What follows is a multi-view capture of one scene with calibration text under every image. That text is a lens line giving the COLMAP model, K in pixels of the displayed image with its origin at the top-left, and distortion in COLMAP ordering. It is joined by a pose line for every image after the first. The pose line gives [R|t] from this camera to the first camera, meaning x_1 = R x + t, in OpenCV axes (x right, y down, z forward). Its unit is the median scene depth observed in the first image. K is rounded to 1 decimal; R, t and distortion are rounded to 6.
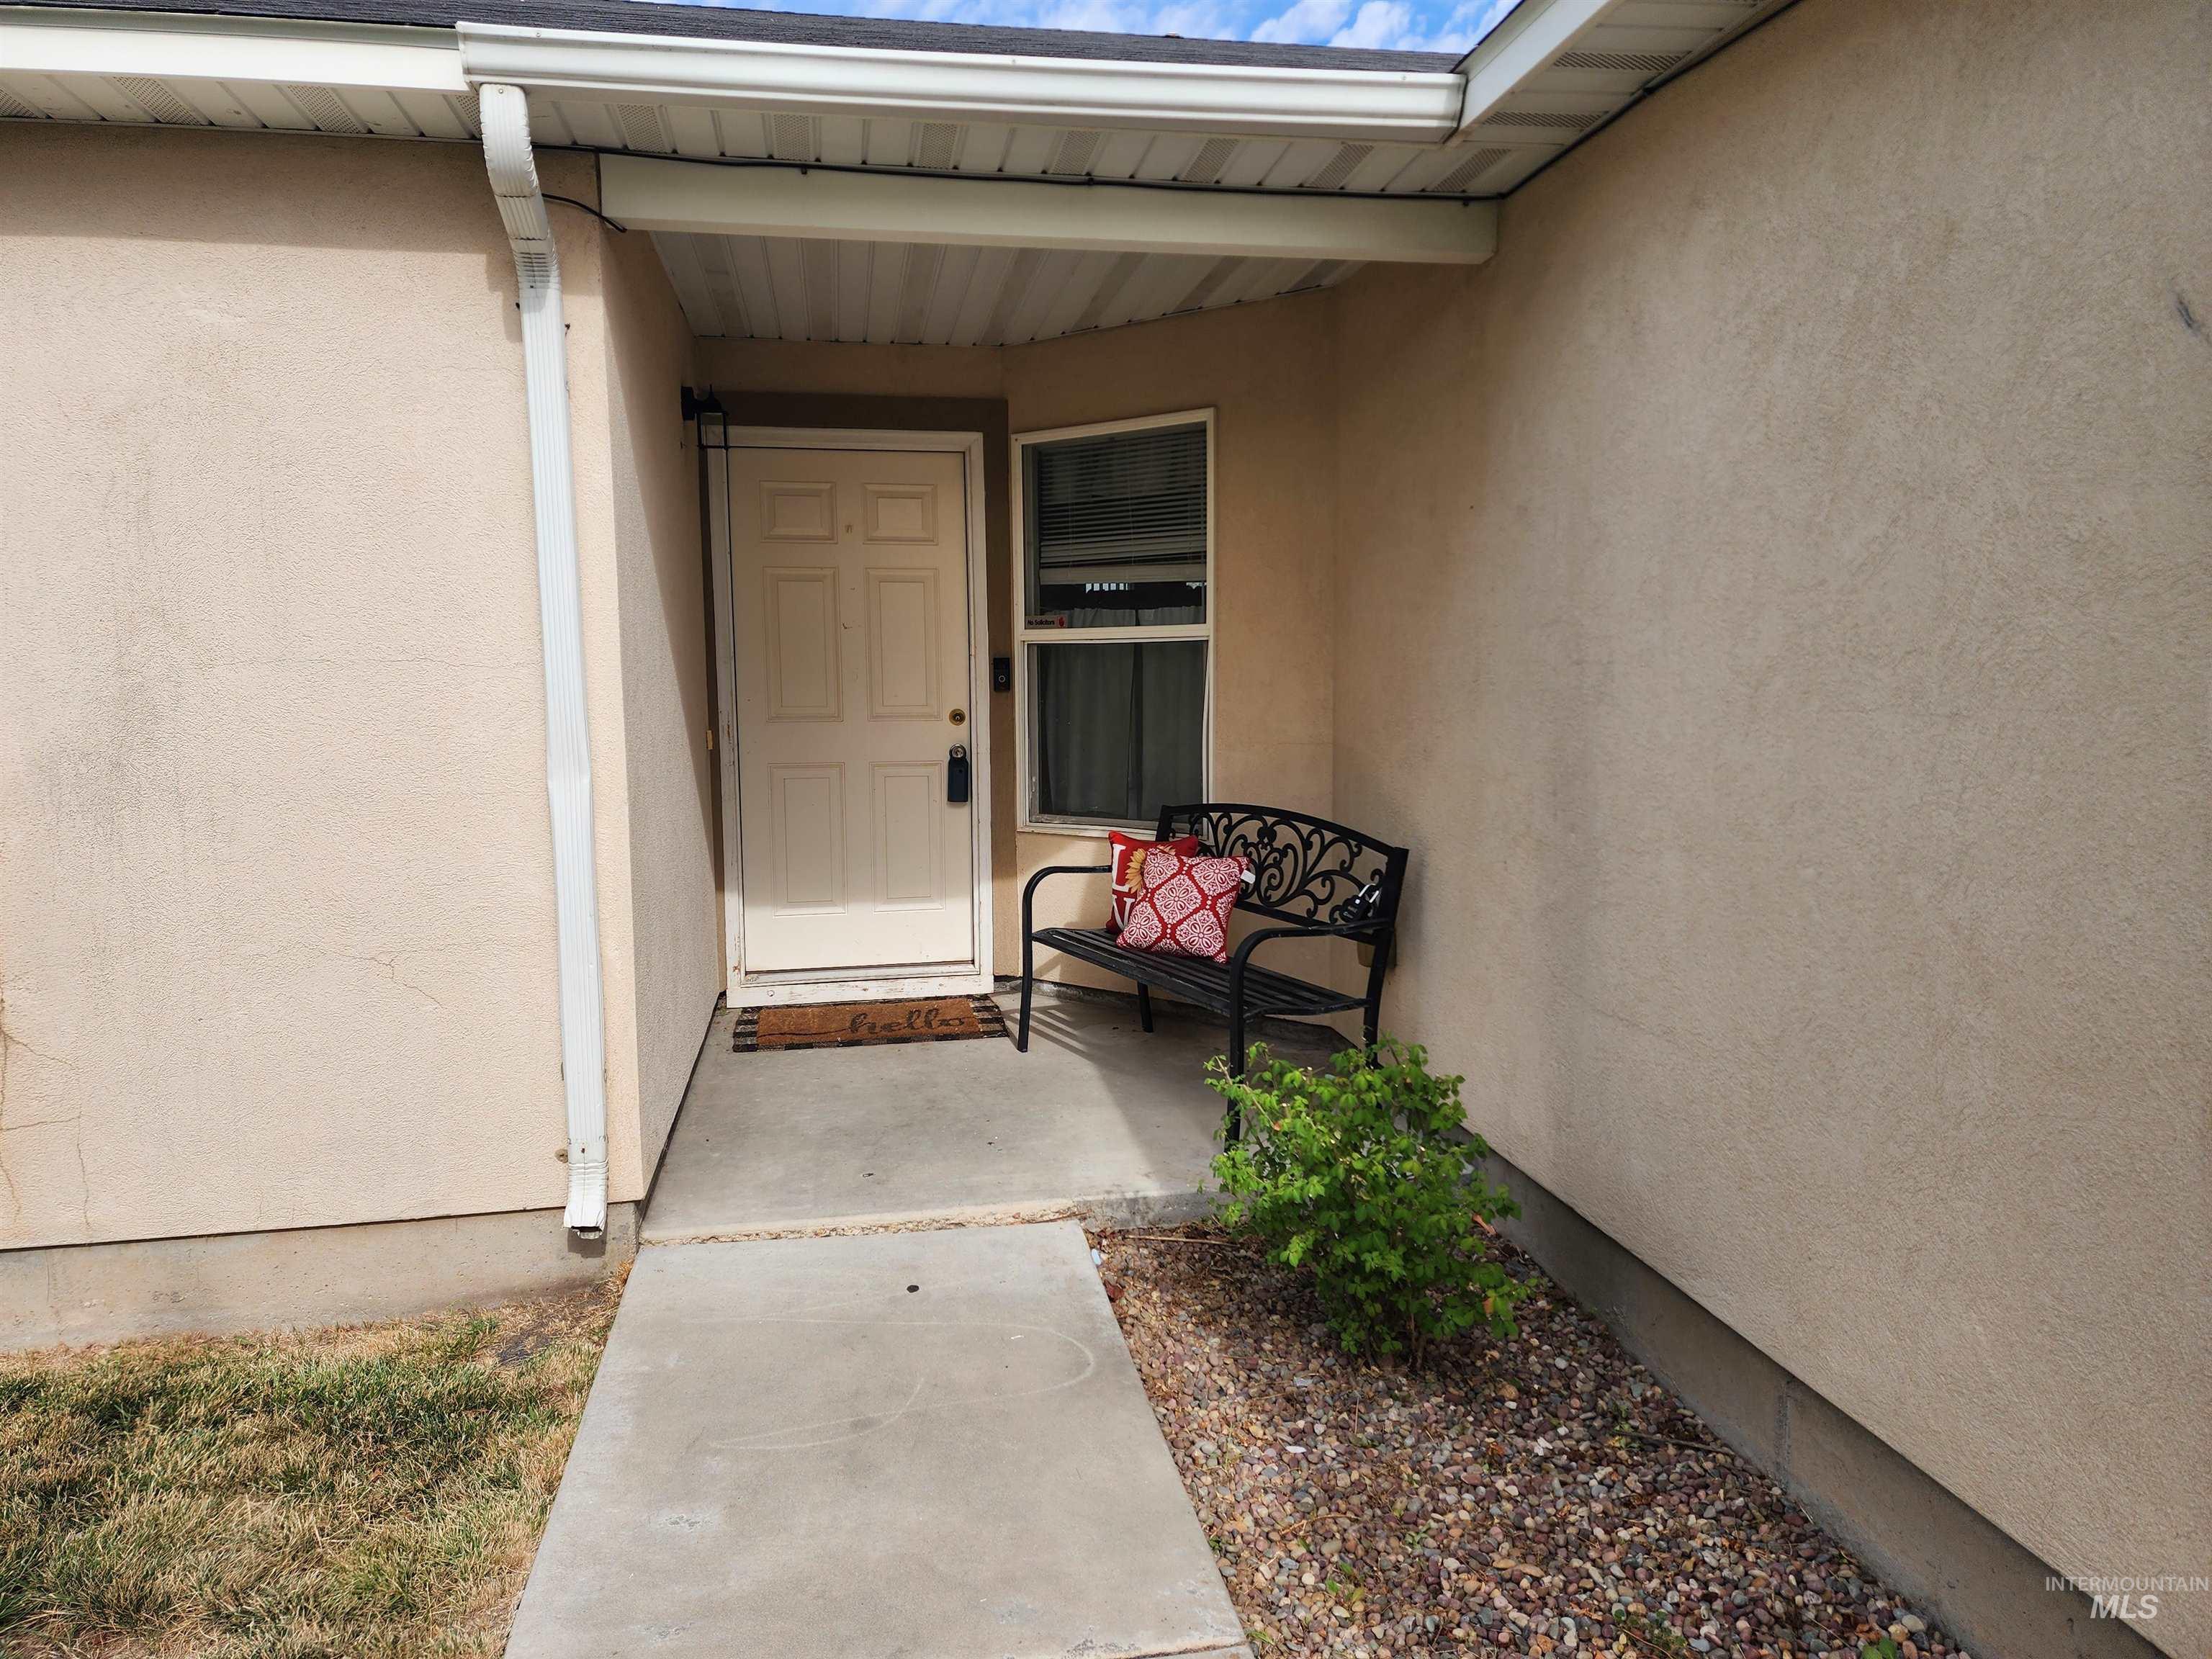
lens RADIAL K [[1470.9, 0, 1100.2], [0, 1470.9, 834.4], [0, 0, 1]] dist [0.070011, -0.069499]
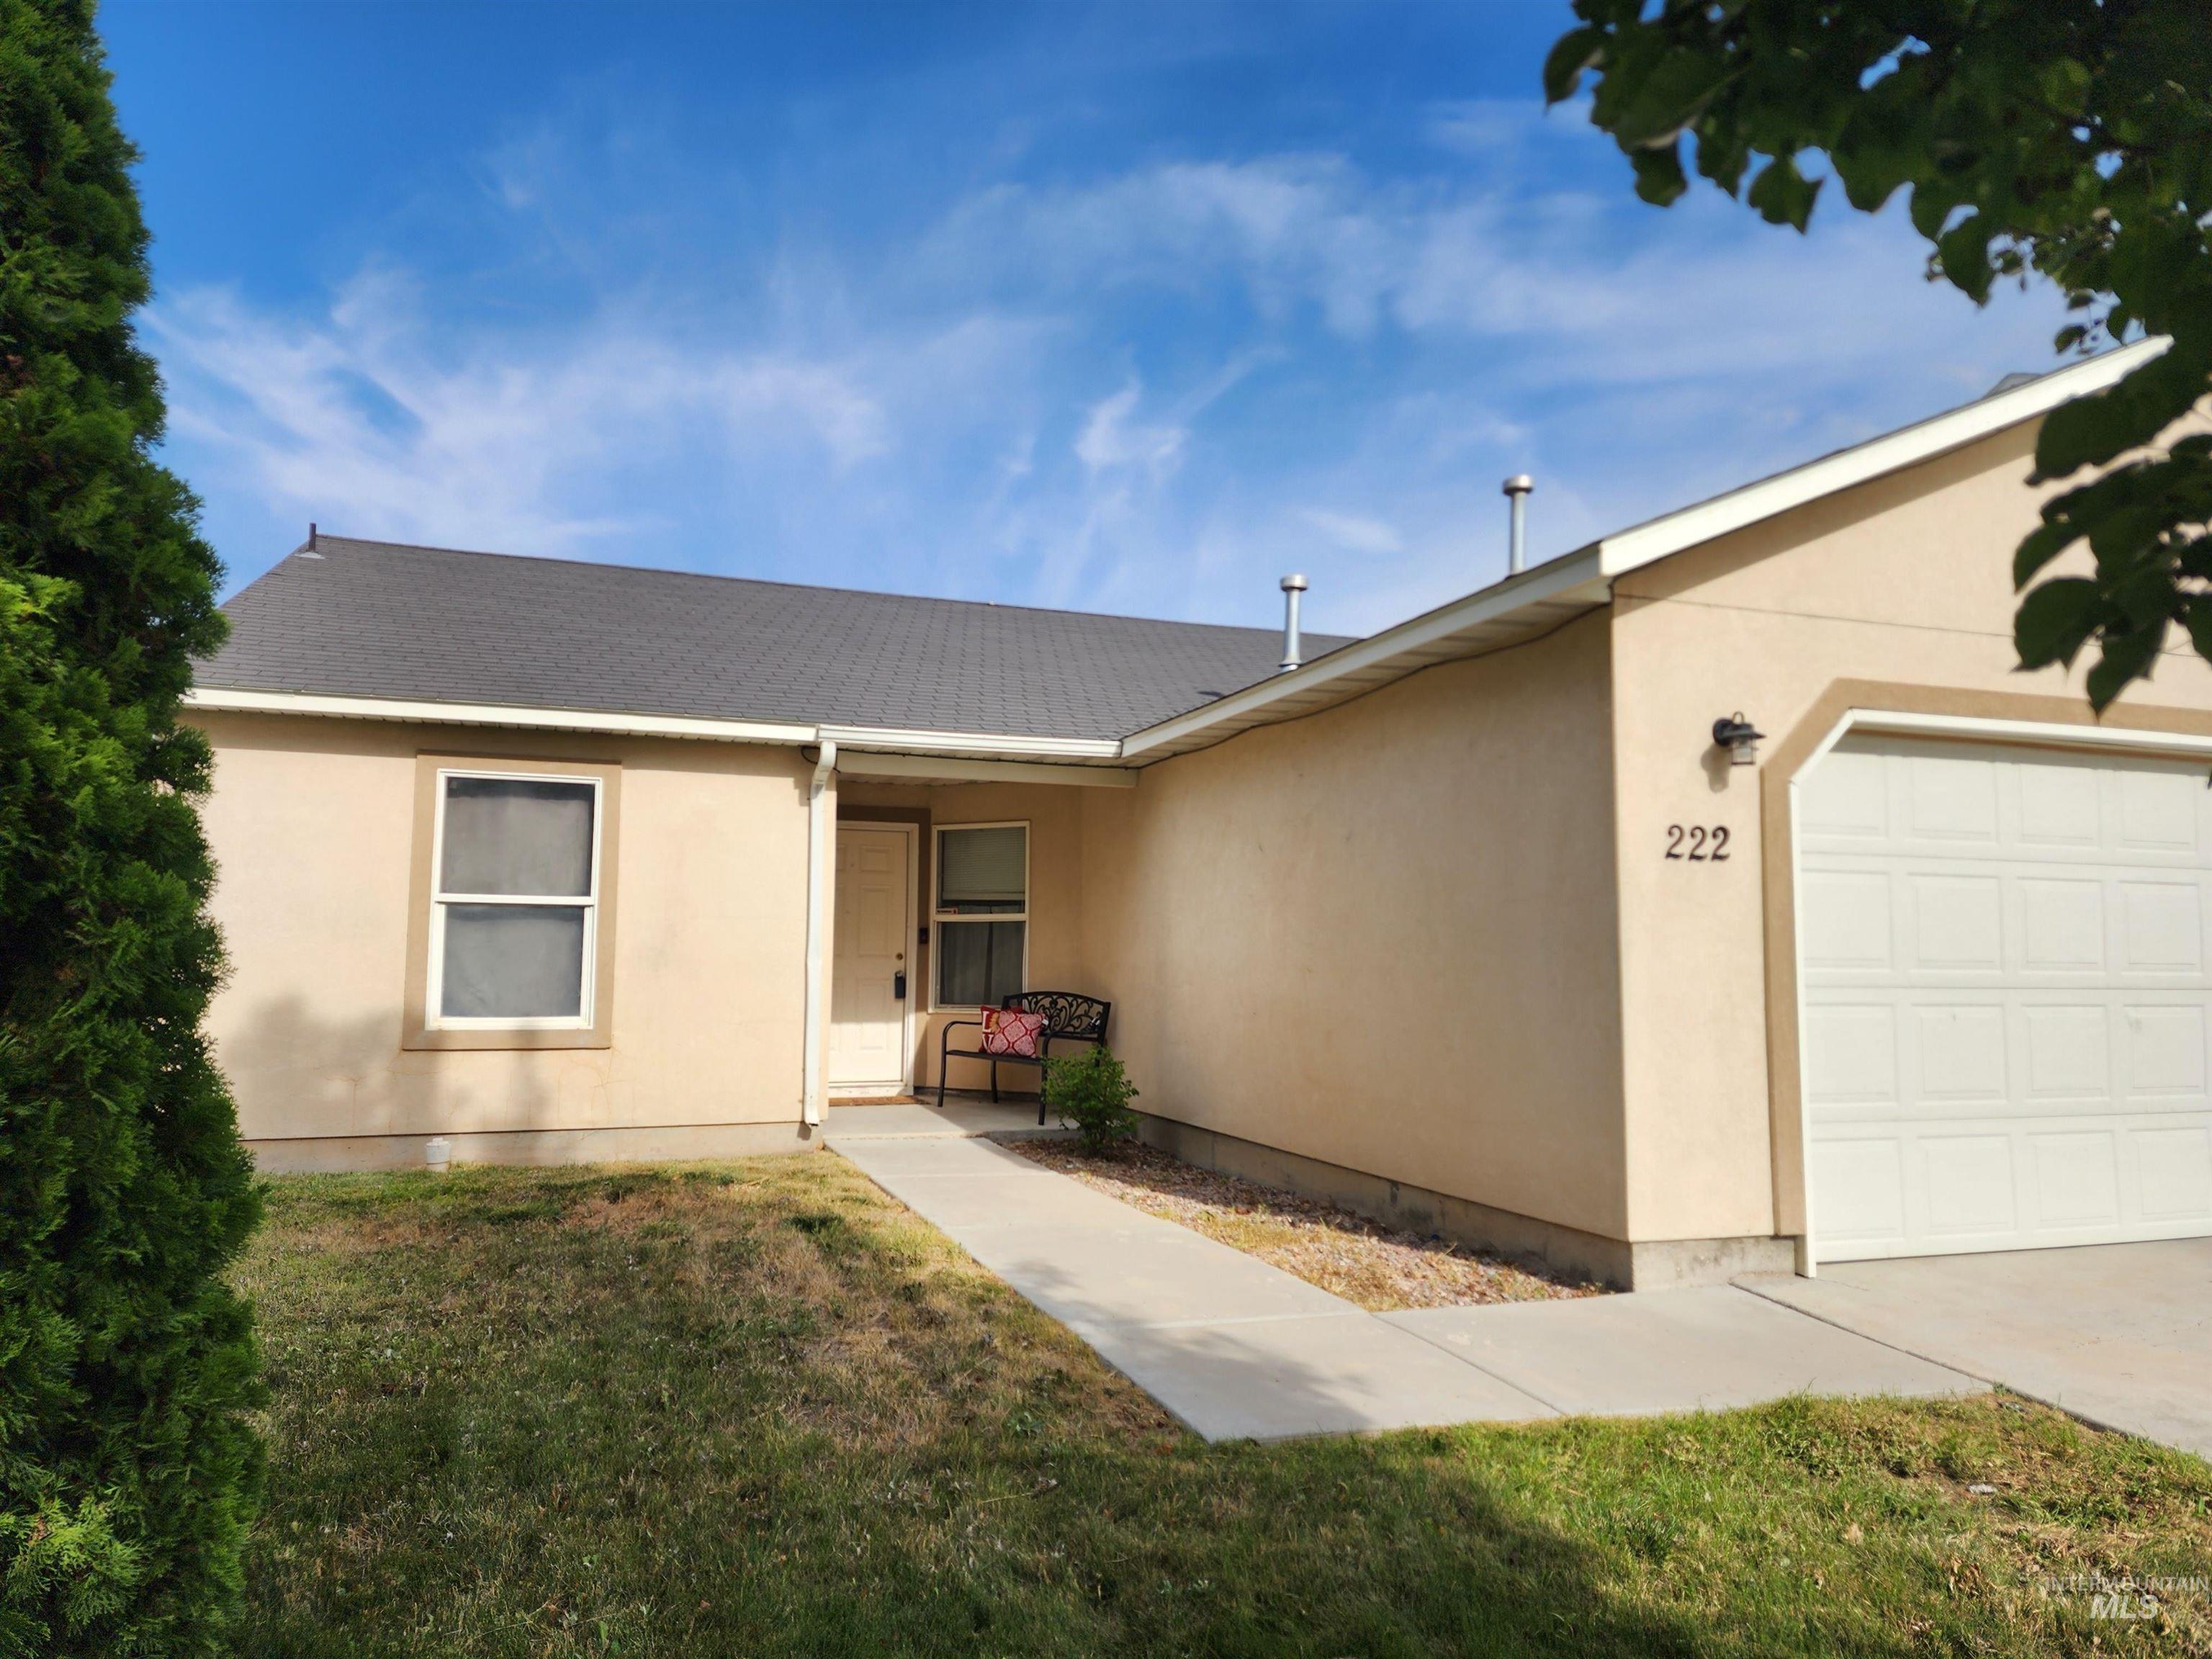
lens RADIAL K [[1470.9, 0, 1102.4], [0, 1470.9, 829.7], [0, 0, 1]] dist [0.070011, -0.069499]
pose [[0.984380, 0.033074, 0.172925, -0.210255], [0.003927, 0.977827, -0.209376, 0.208292], [-0.176016, 0.206784, 0.962423, -1.241920]]
